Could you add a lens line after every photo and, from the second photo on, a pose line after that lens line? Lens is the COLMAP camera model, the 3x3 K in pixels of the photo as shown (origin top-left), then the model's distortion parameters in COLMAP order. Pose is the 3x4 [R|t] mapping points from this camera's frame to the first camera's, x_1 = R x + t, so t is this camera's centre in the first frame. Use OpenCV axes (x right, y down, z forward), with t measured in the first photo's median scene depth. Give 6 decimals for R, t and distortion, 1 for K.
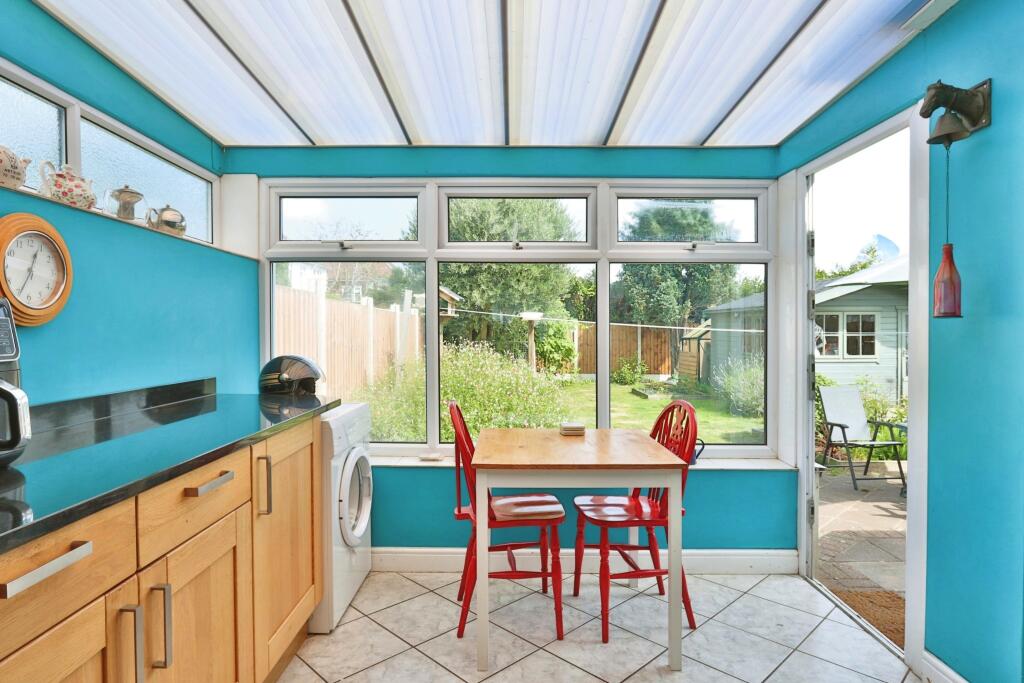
lens RADIAL K [[603.1, 0, 508.6], [0, 603.1, 332.2], [0, 0, 1]] dist [-0.002665, -0.000514]
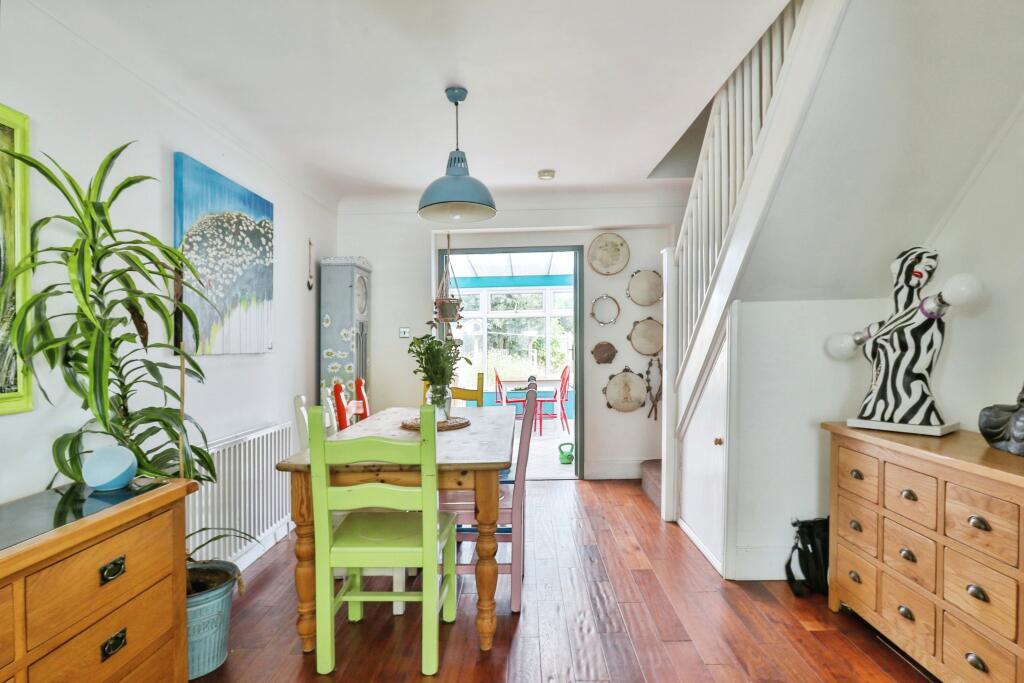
lens RADIAL K [[554.3, 0, 511.0], [0, 554.3, 336.9], [0, 0, 1]] dist [-0.023371, 0.005464]
pose [[0.999670, -0.013209, -0.022045, 0.014124], [0.013061, 0.999891, -0.006852, -0.007535], [0.022133, 0.006562, 0.999733, -0.408023]]
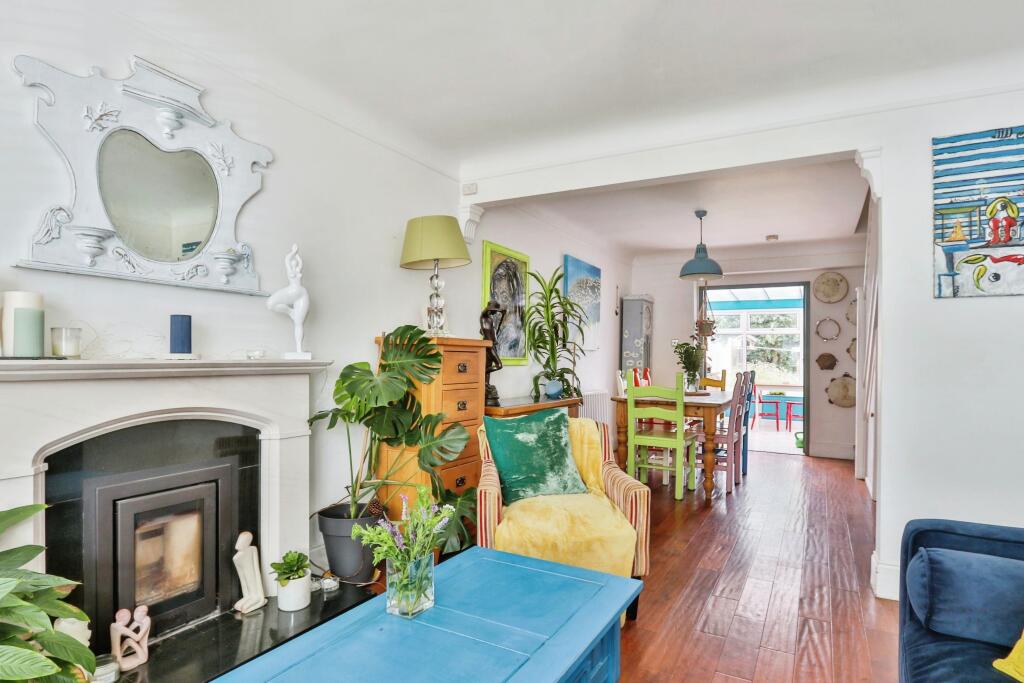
lens RADIAL K [[554.3, 0, 517.6], [0, 554.3, 311.5], [0, 0, 1]] dist [-0.023371, 0.005464]
pose [[0.875939, -0.016606, -0.482136, 0.071981], [-0.023359, 0.996775, -0.076771, 0.002347], [0.481856, 0.078509, 0.872726, -0.630892]]
